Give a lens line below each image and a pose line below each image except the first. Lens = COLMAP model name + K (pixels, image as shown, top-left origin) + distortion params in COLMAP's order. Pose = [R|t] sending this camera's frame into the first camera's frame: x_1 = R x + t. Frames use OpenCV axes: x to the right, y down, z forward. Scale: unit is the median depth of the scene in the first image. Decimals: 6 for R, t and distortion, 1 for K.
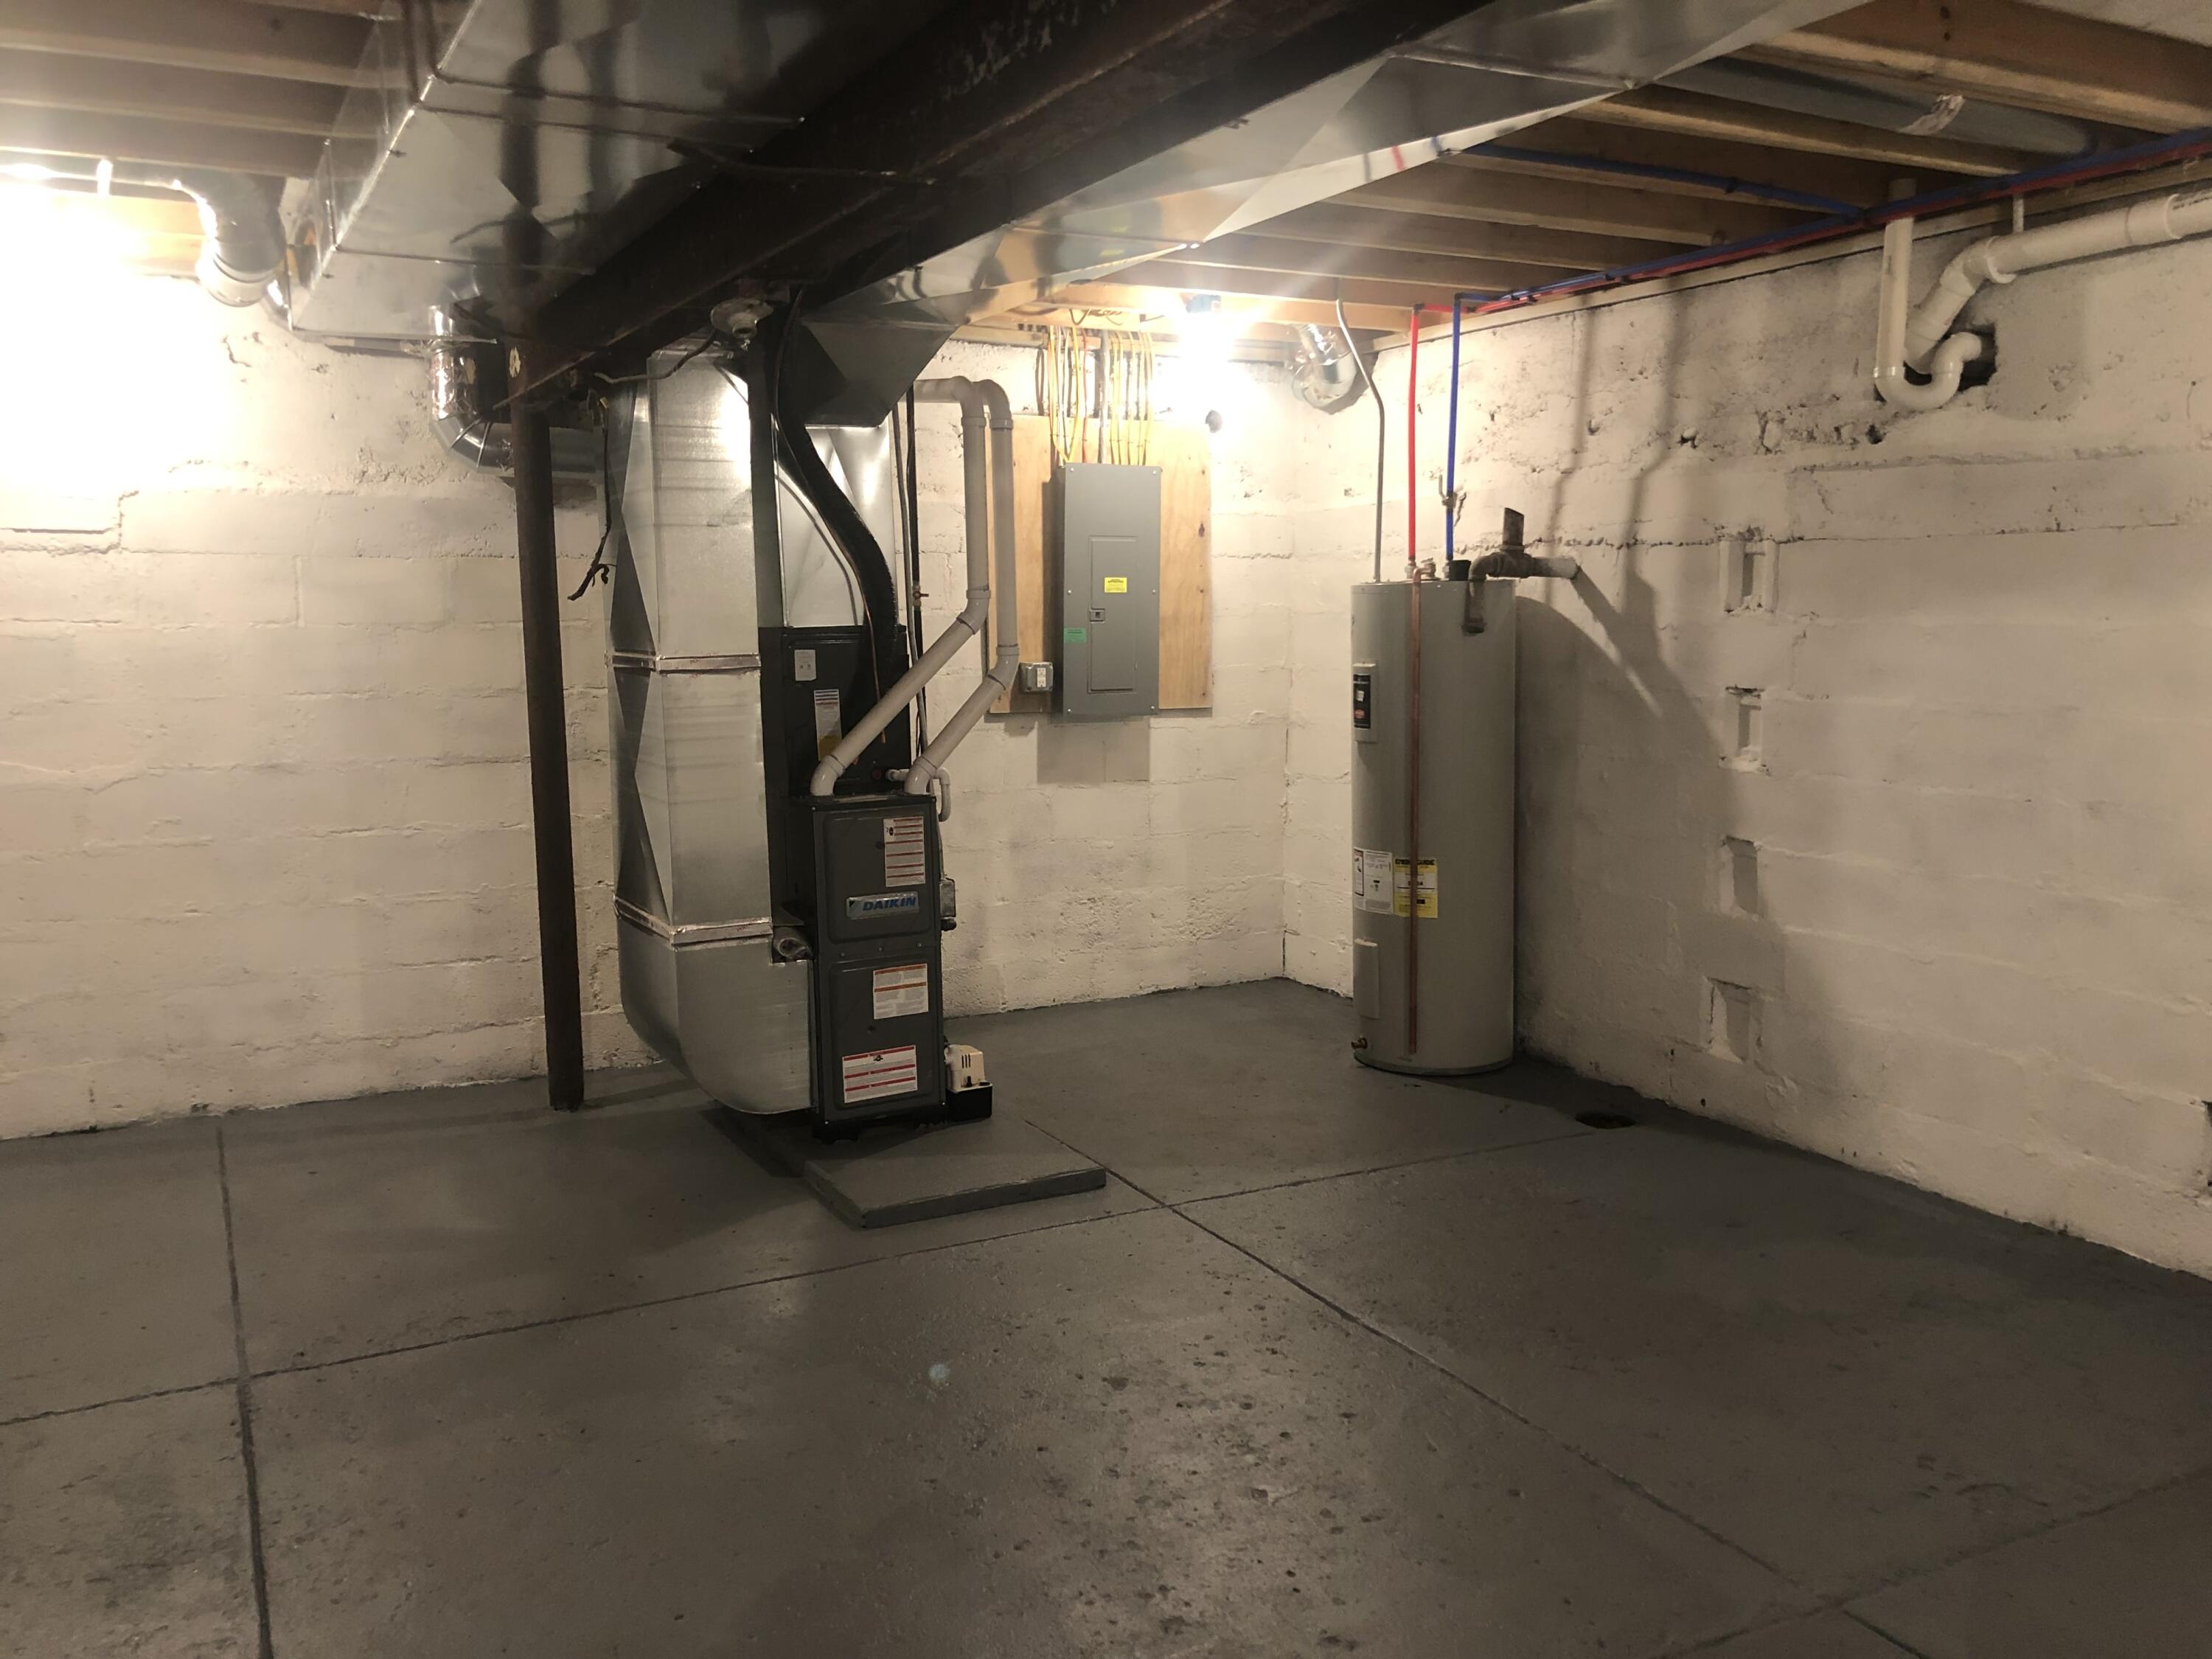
lens RADIAL K [[1828.5, 0, 1094.3], [0, 1828.5, 843.9], [0, 0, 1]] dist [0.141592, -0.358352]
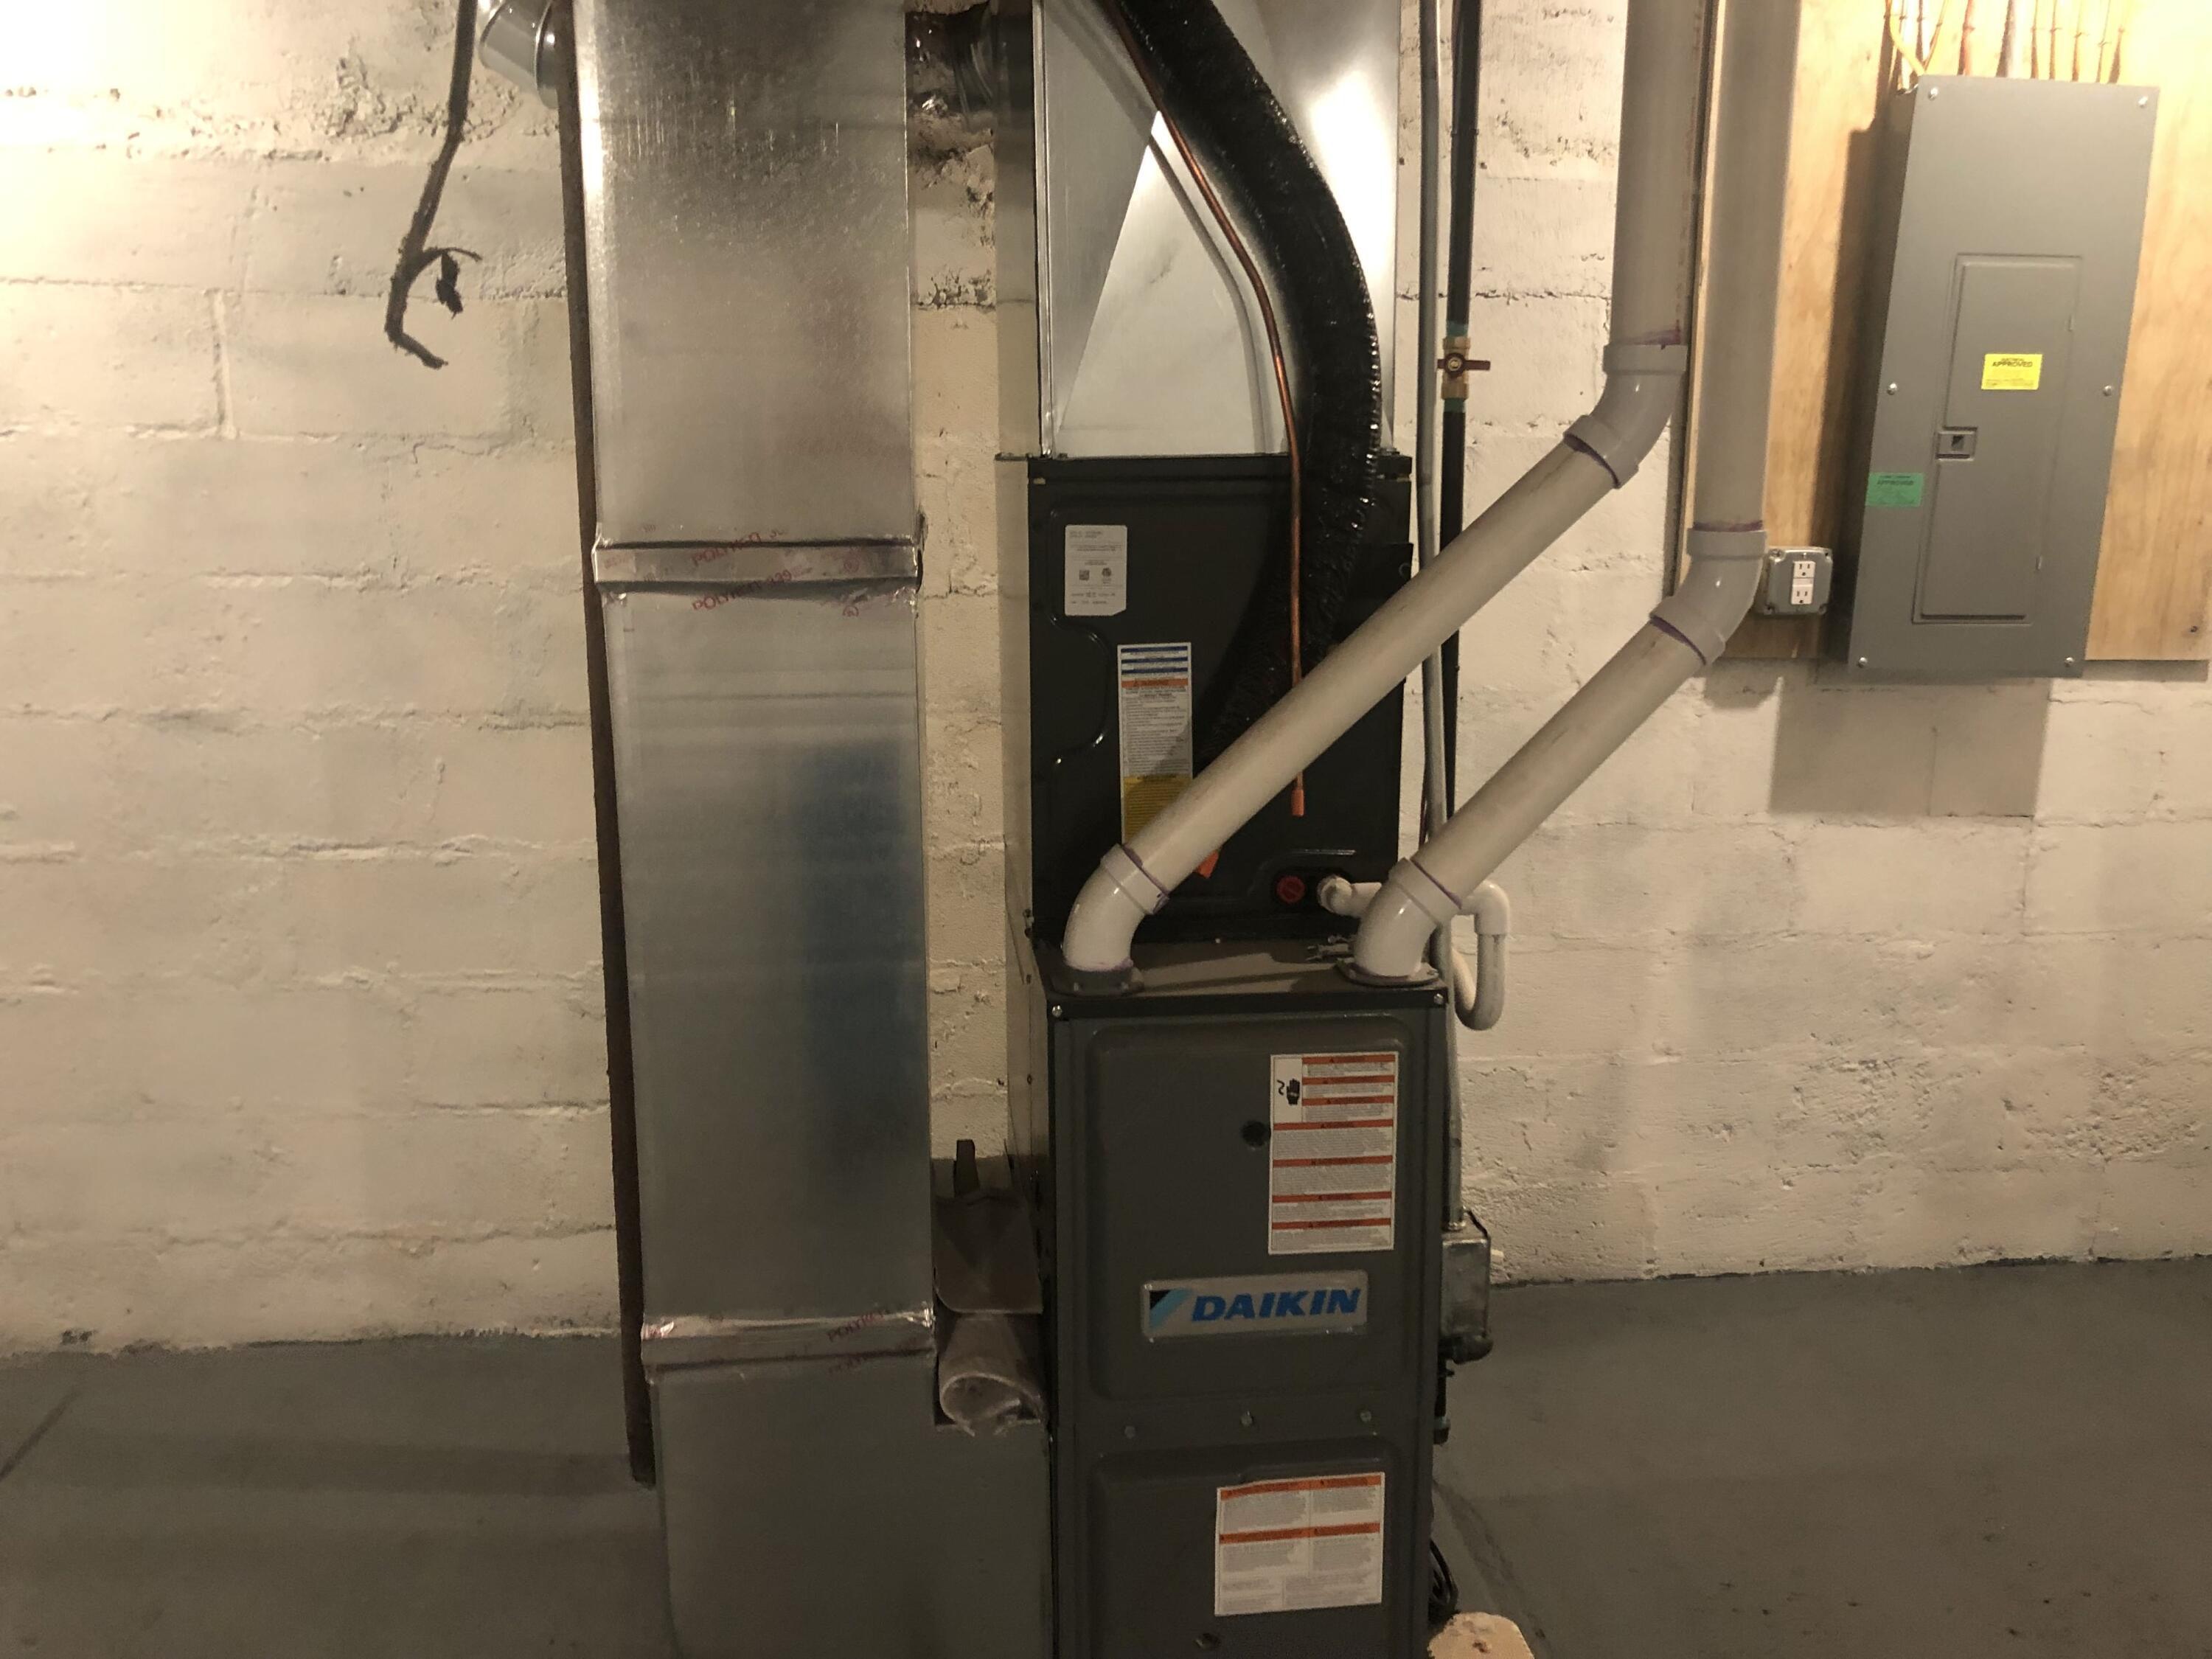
lens RADIAL K [[1823.4, 0, 1091.7], [0, 1823.4, 827.7], [0, 0, 1]] dist [0.056967, -0.067643]
pose [[0.929457, 0.092911, -0.357040, -0.027865], [-0.064025, 0.993706, 0.091916, -0.070326], [0.363333, -0.062572, 0.929556, 0.591354]]
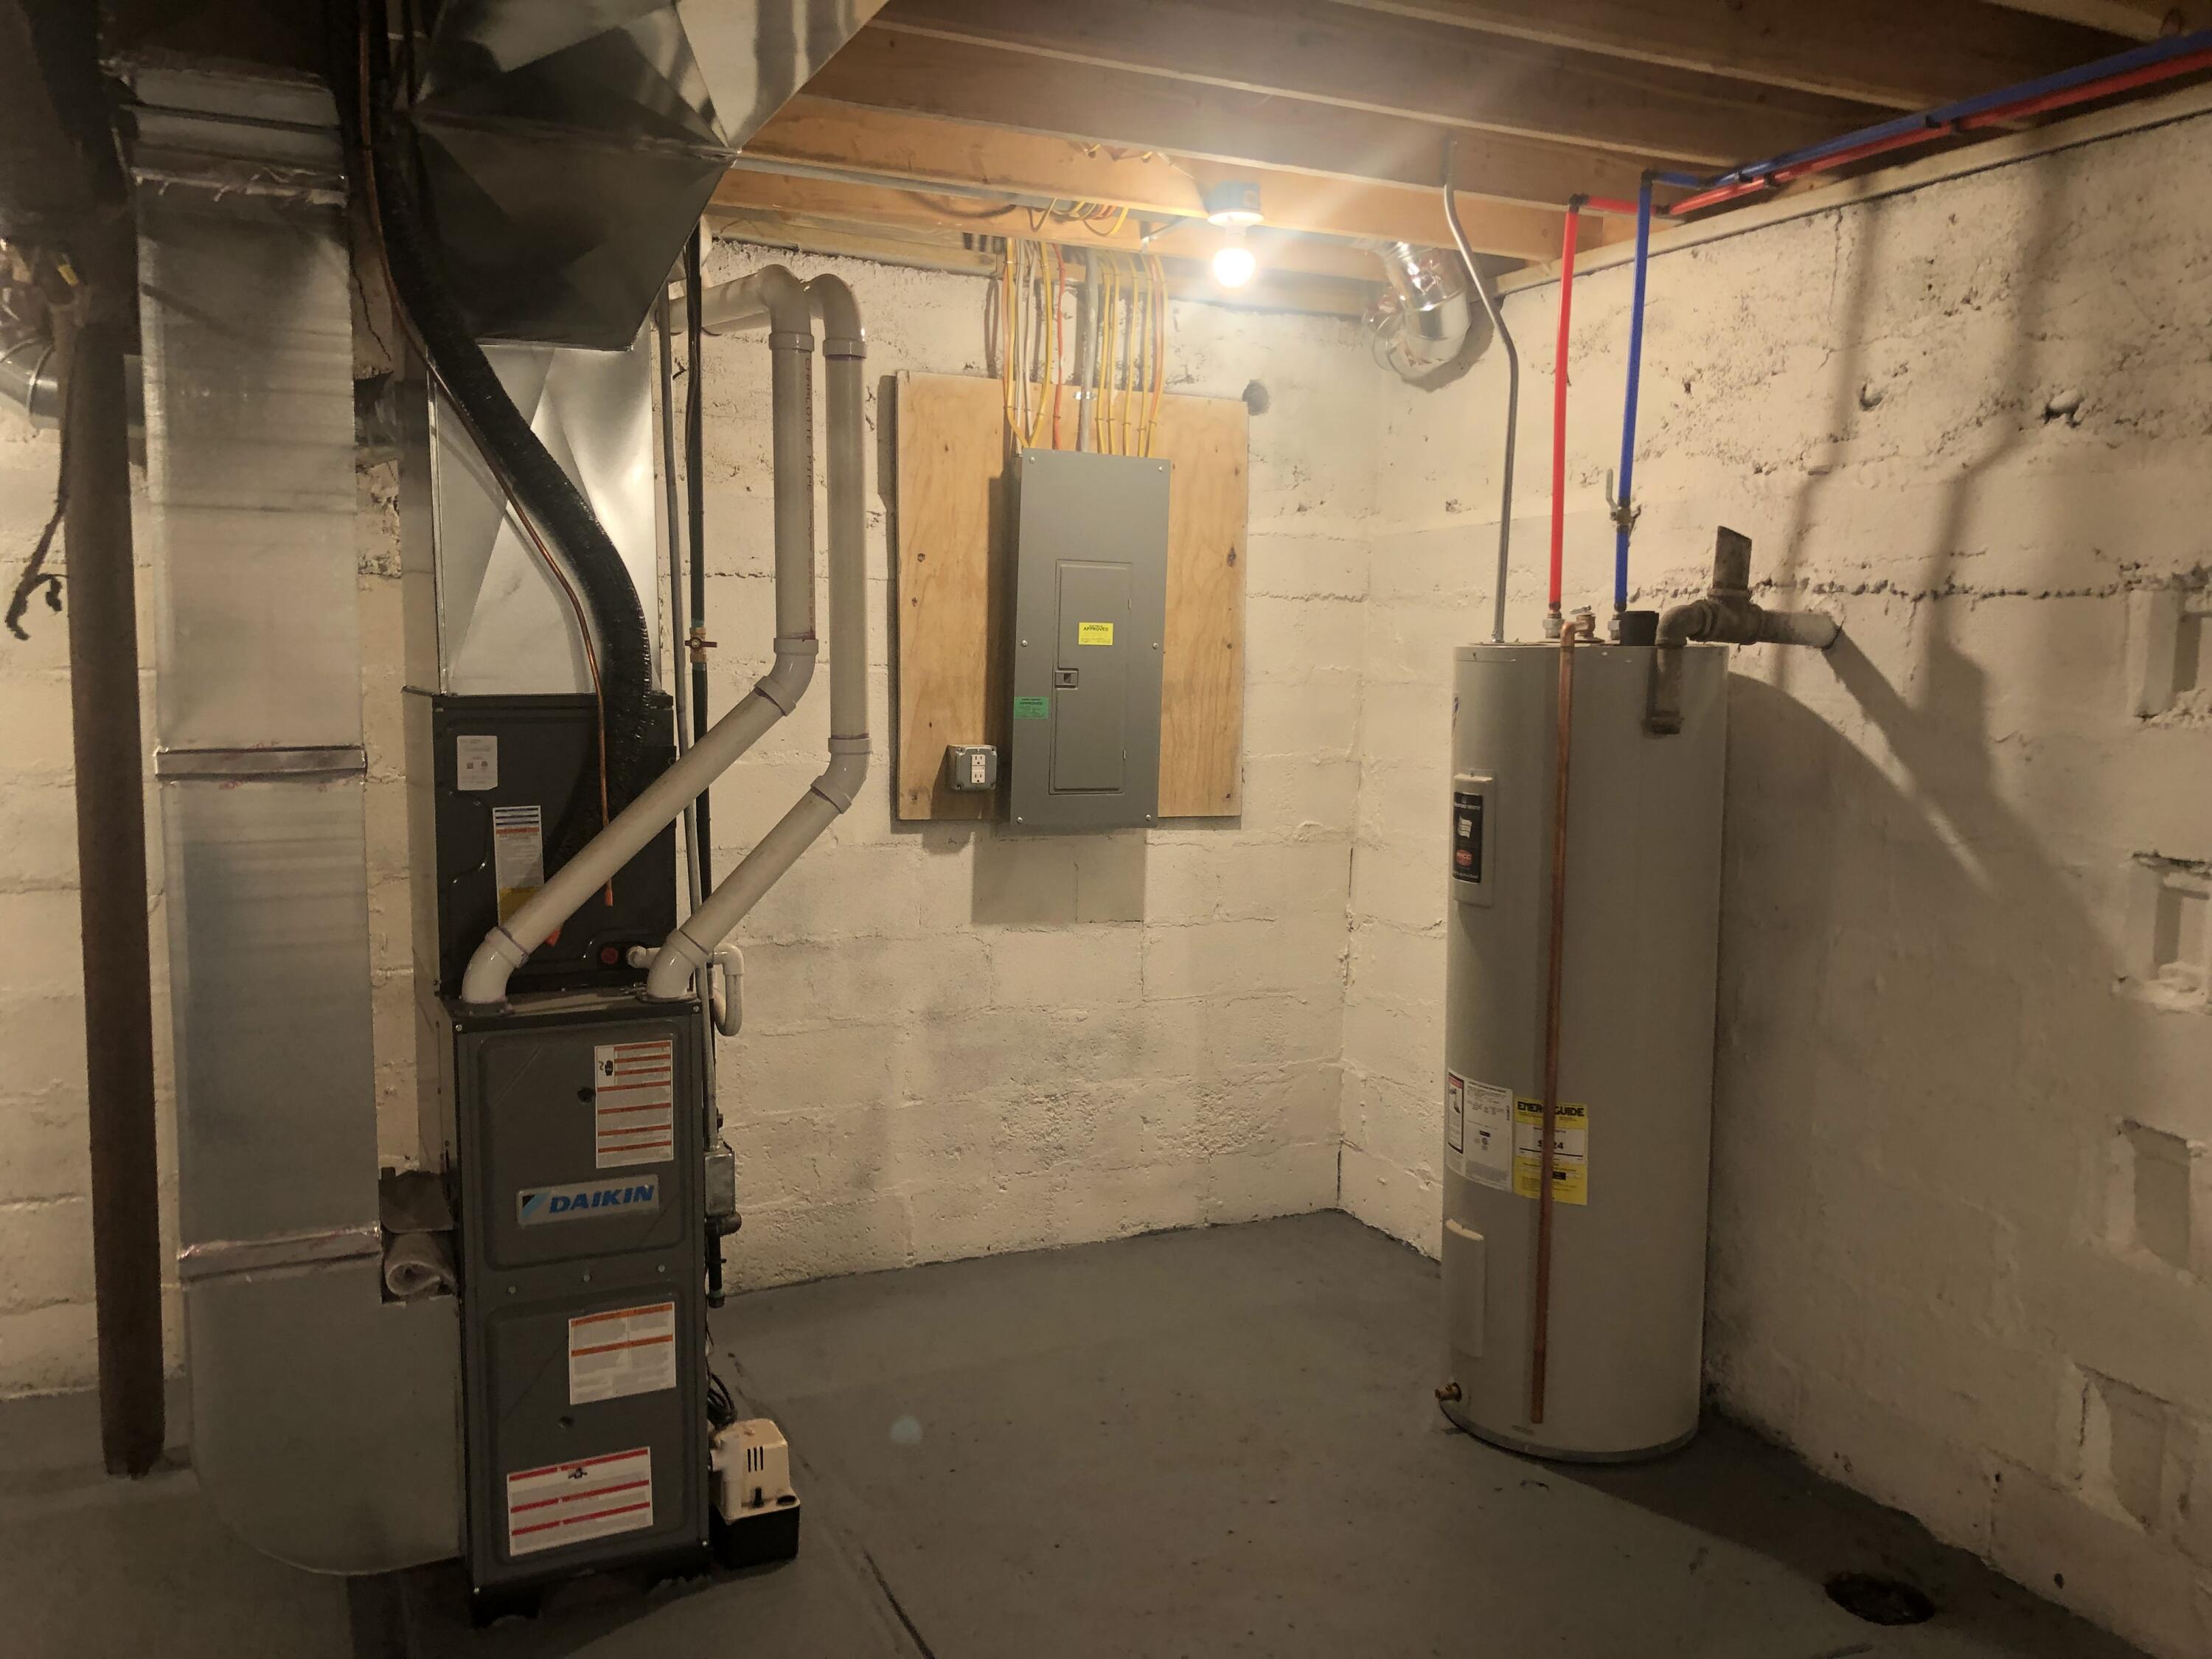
lens RADIAL K [[1823.4, 0, 1091.7], [0, 1823.4, 827.7], [0, 0, 1]] dist [0.056967, -0.067643]
pose [[0.998296, 0.033062, -0.048085, 0.050533], [-0.034475, 0.998989, -0.028856, -0.058978], [0.047082, 0.030465, 0.998426, 0.389918]]
